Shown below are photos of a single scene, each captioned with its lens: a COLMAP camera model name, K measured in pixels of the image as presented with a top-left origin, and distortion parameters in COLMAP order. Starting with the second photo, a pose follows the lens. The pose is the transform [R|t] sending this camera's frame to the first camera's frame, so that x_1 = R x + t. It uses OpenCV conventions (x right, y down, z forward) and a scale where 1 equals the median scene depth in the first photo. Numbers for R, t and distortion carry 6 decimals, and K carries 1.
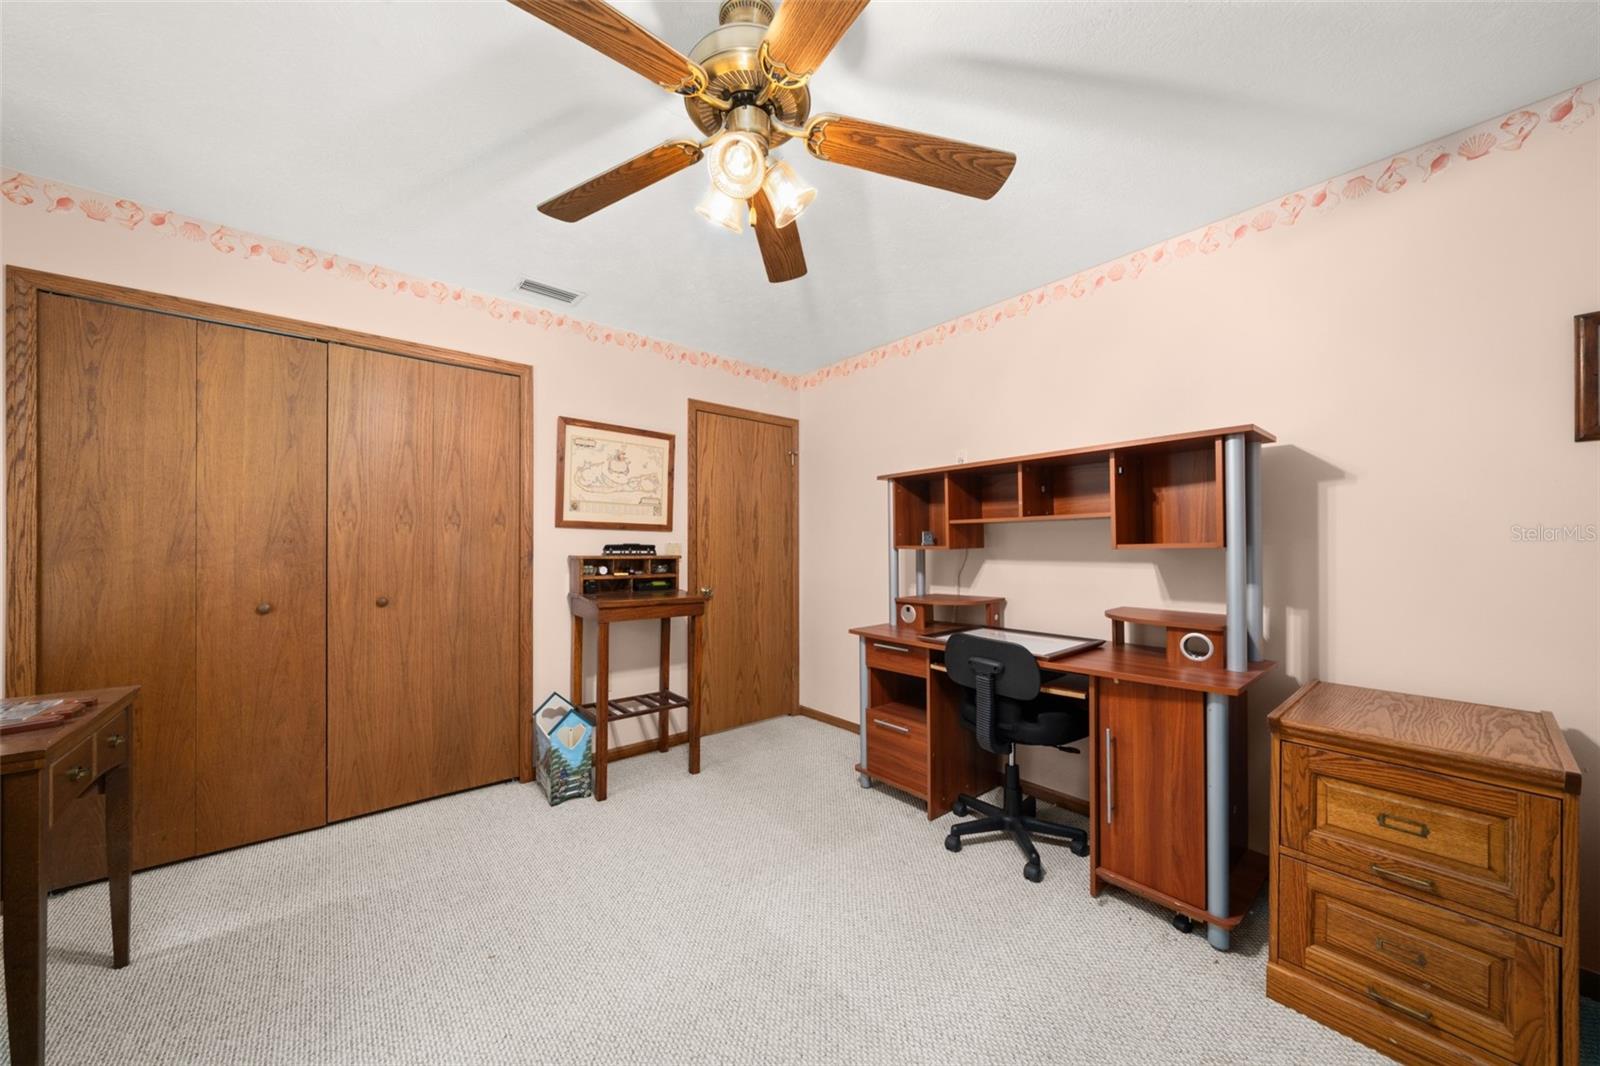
lens RADIAL K [[564.6, 0, 791.2], [0, 564.6, 516.7], [0, 0, 1]] dist [-0.007906, 0.000062]
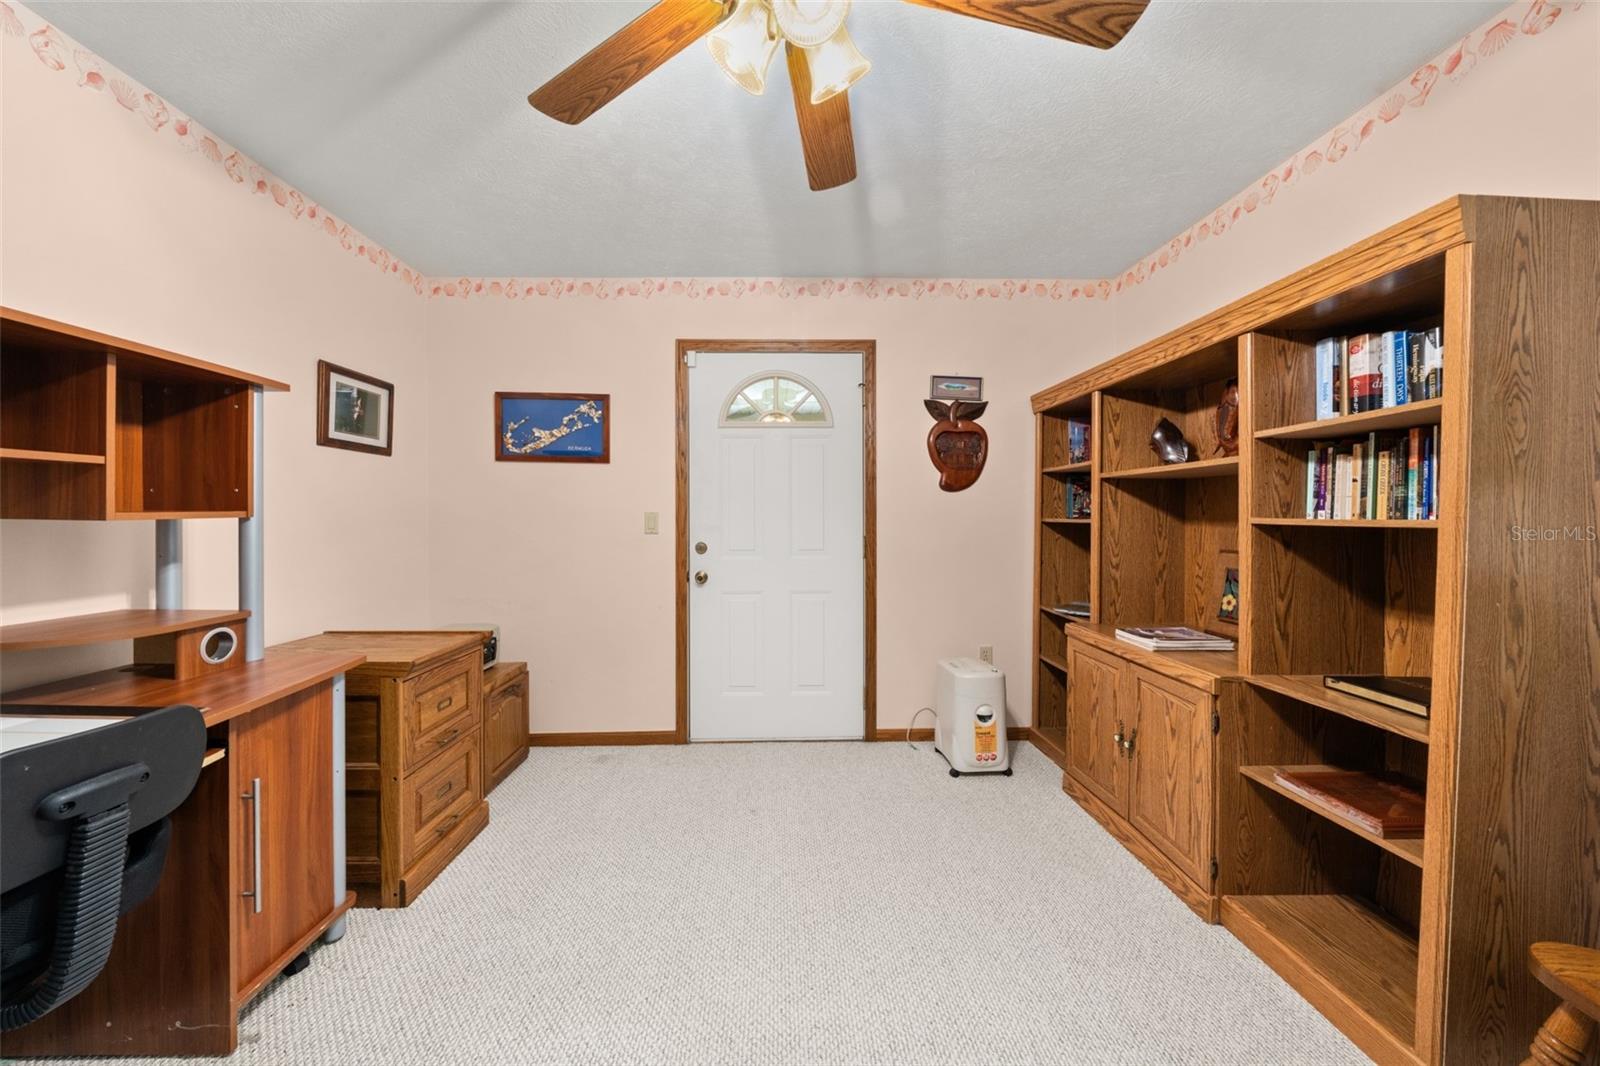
lens RADIAL K [[564.6, 0, 791.2], [0, 564.6, 516.7], [0, 0, 1]] dist [-0.007906, 0.000062]
pose [[-0.784502, 0.004461, 0.620110, -0.250309], [-0.029473, 0.998576, -0.044470, 0.041021], [-0.619425, -0.053163, -0.783253, 0.723011]]
